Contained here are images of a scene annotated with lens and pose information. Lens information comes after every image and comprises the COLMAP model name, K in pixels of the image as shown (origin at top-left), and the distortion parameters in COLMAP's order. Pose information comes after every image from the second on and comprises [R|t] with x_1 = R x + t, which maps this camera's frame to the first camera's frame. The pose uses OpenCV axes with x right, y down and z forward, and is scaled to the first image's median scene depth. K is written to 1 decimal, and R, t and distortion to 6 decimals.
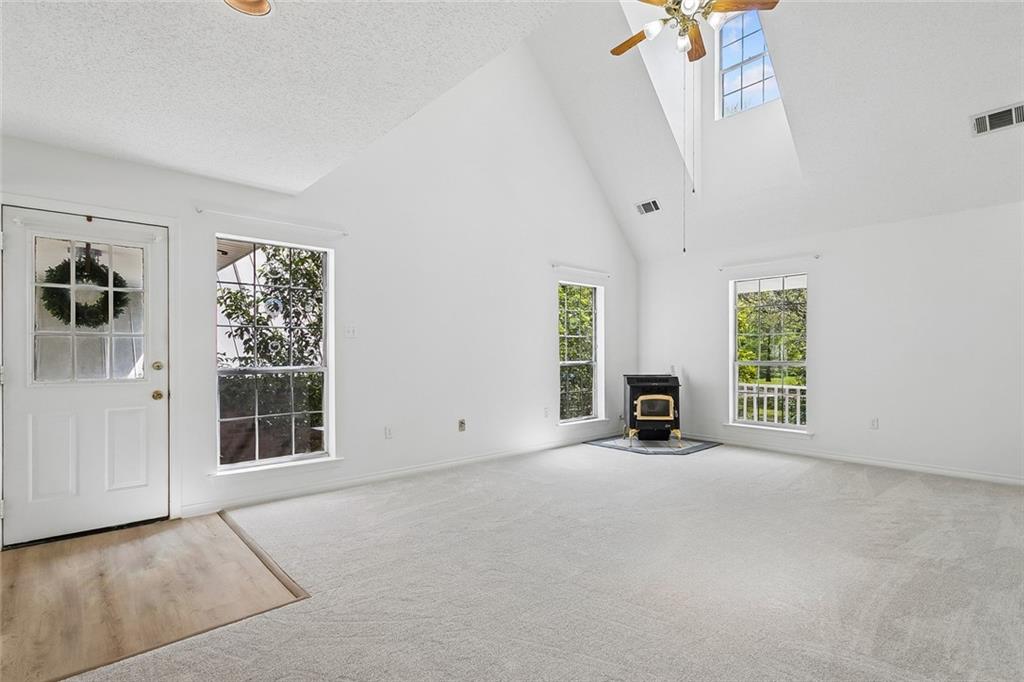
lens RADIAL K [[498.4, 0, 515.6], [0, 498.4, 349.8], [0, 0, 1]] dist [0.001073, 0.000327]
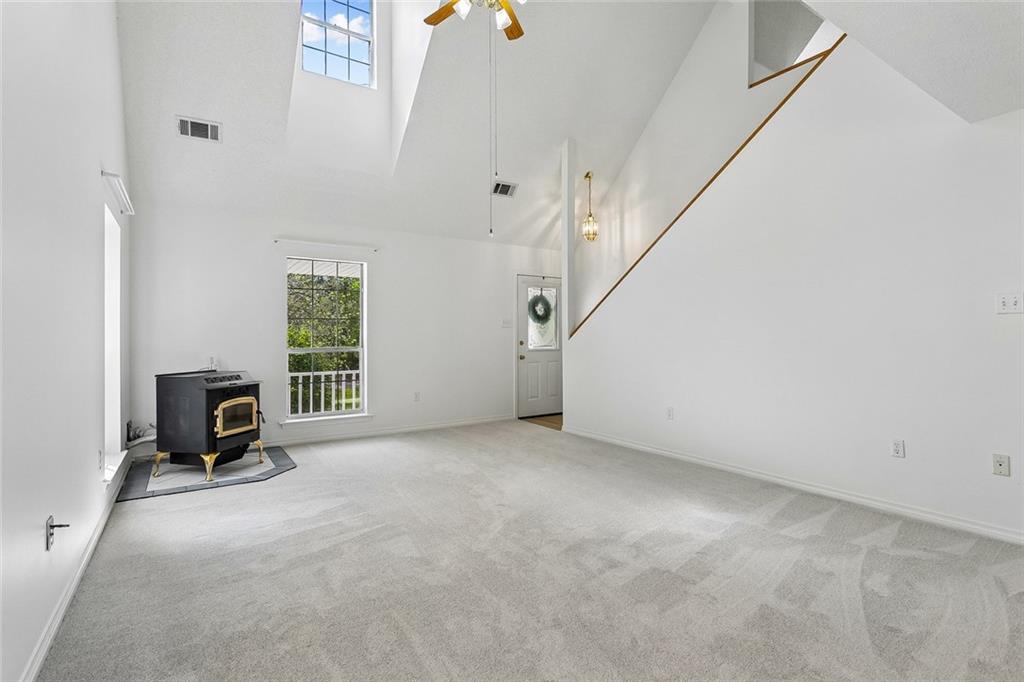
lens RADIAL K [[498.4, 0, 512.9], [0, 498.4, 338.0], [0, 0, 1]] dist [0.001073, 0.000327]
pose [[0.151287, -0.000602, 0.988490, -0.375572], [-0.001915, 0.999998, 0.000902, 0.001475], [-0.988488, -0.002029, 0.151285, 0.495530]]
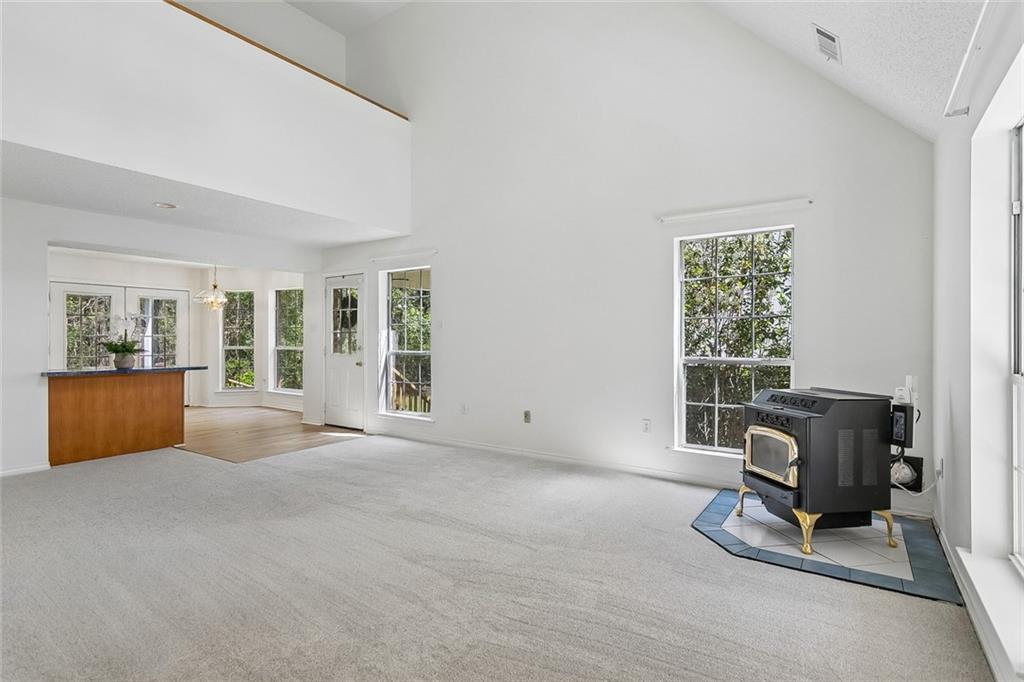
lens RADIAL K [[498.4, 0, 514.2], [0, 498.4, 340.6], [0, 0, 1]] dist [0.001073, 0.000327]
pose [[0.238993, -0.000103, -0.971021, 0.706360], [-0.000194, 1.000000, -0.000154, 0.002402], [0.971021, 0.000226, 0.238993, 0.630683]]
